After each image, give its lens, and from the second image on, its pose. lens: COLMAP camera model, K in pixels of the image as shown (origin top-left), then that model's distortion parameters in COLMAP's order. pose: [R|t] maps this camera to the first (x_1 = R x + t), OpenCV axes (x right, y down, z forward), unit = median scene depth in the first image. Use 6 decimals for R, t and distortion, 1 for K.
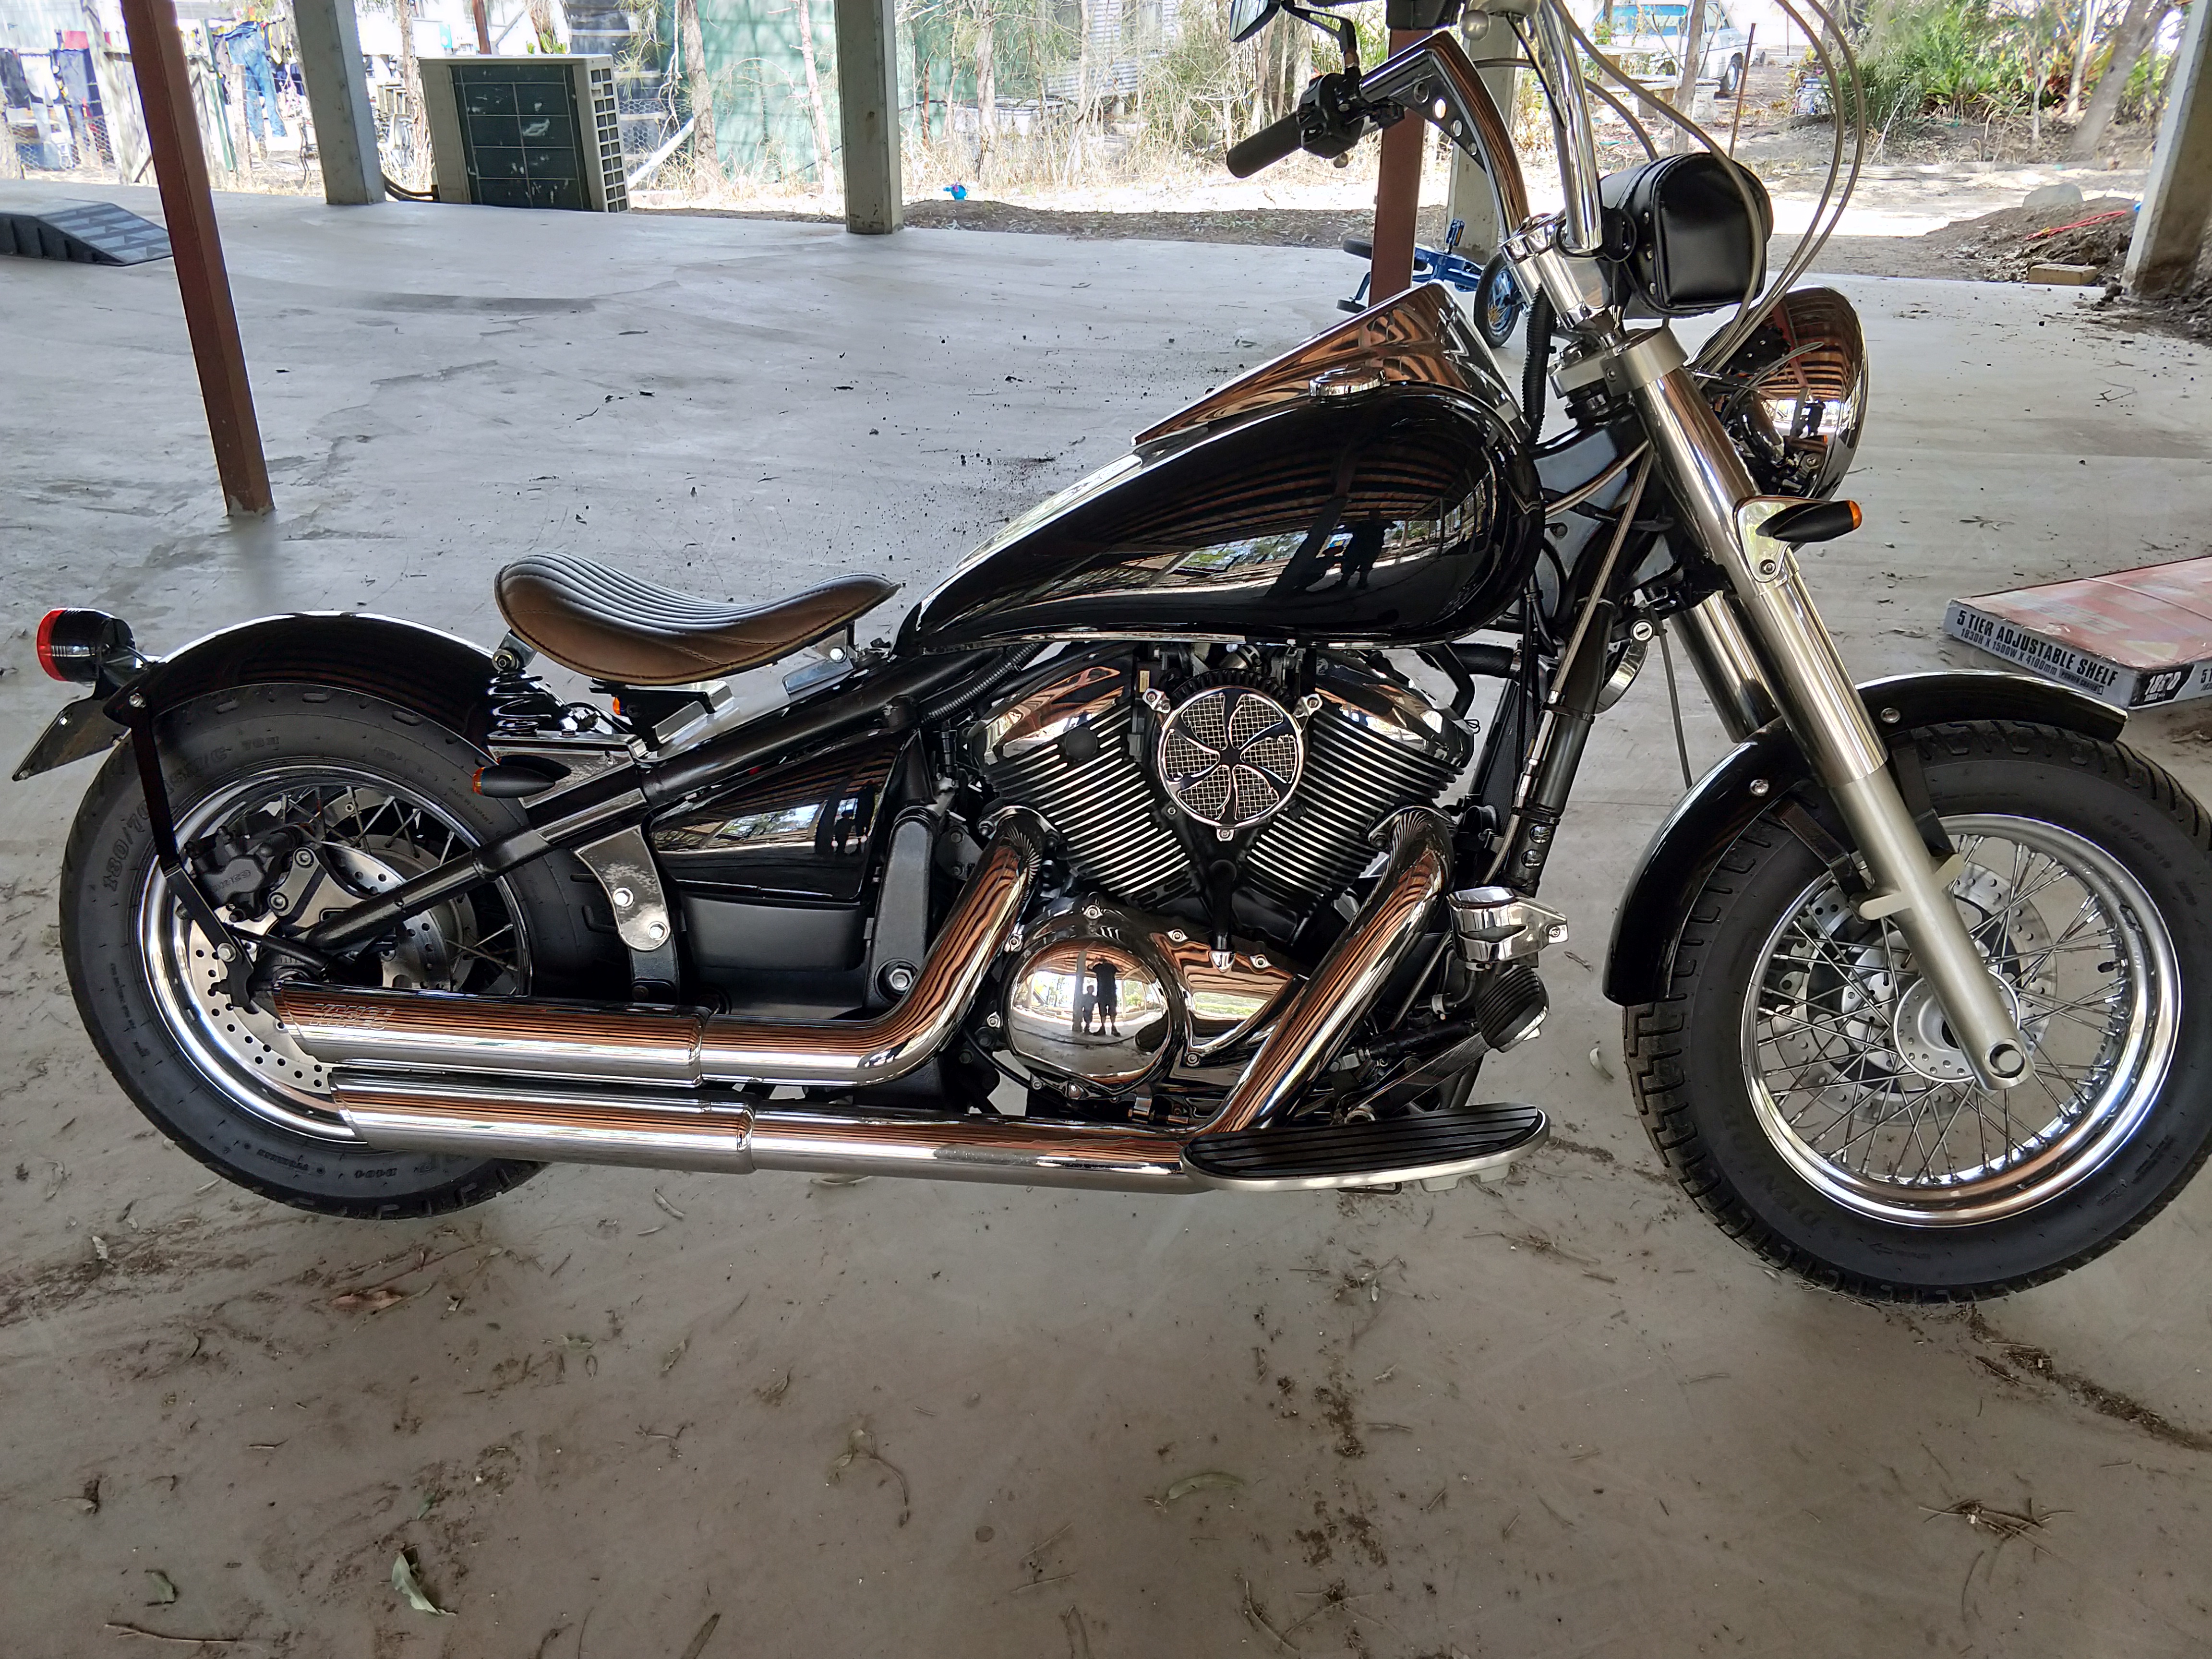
lens RADIAL K [[1812.8, 0, 1106.0], [0, 1812.8, 829.5], [0, 0, 1]] dist [0.000180, -0.000067]
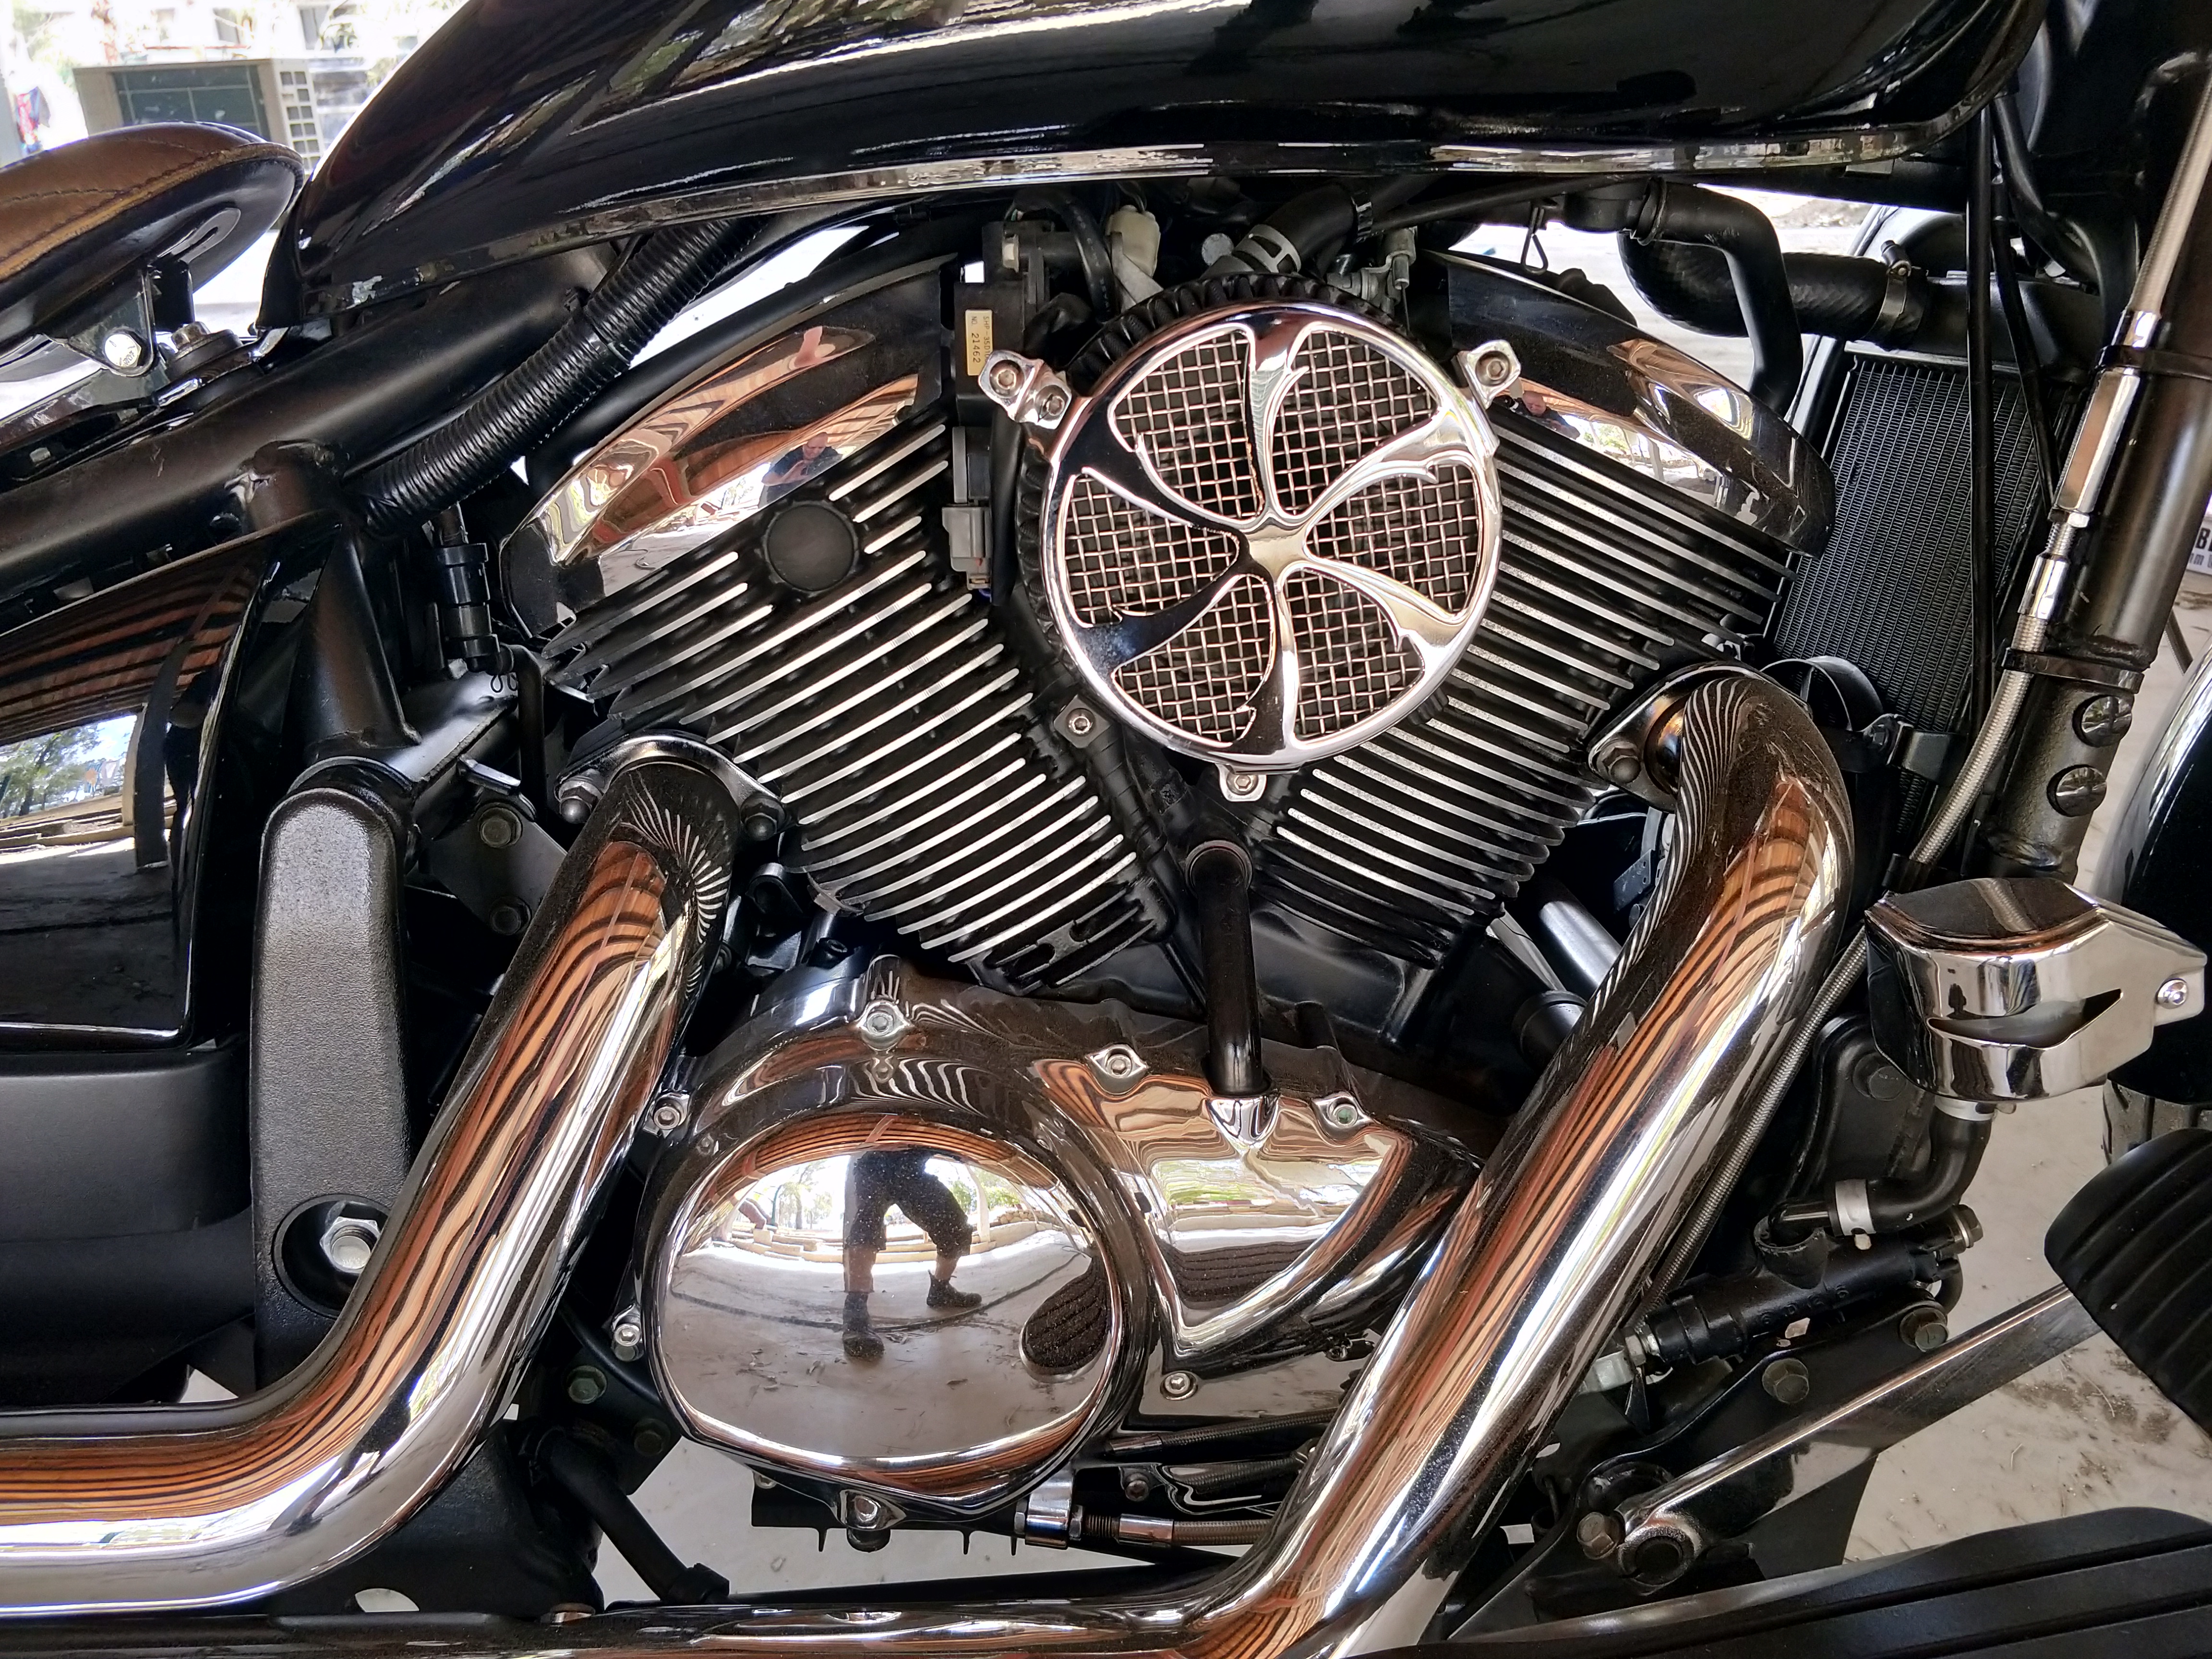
lens RADIAL K [[1759.1, 0, 1106.0], [0, 1759.1, 829.5], [0, 0, 1]] dist [0.080153, 0.000900]
pose [[0.993647, -0.070147, 0.088004, 0.008899], [0.064937, 0.996040, 0.060730, -0.010130], [-0.091915, -0.054630, 0.994267, 0.643123]]
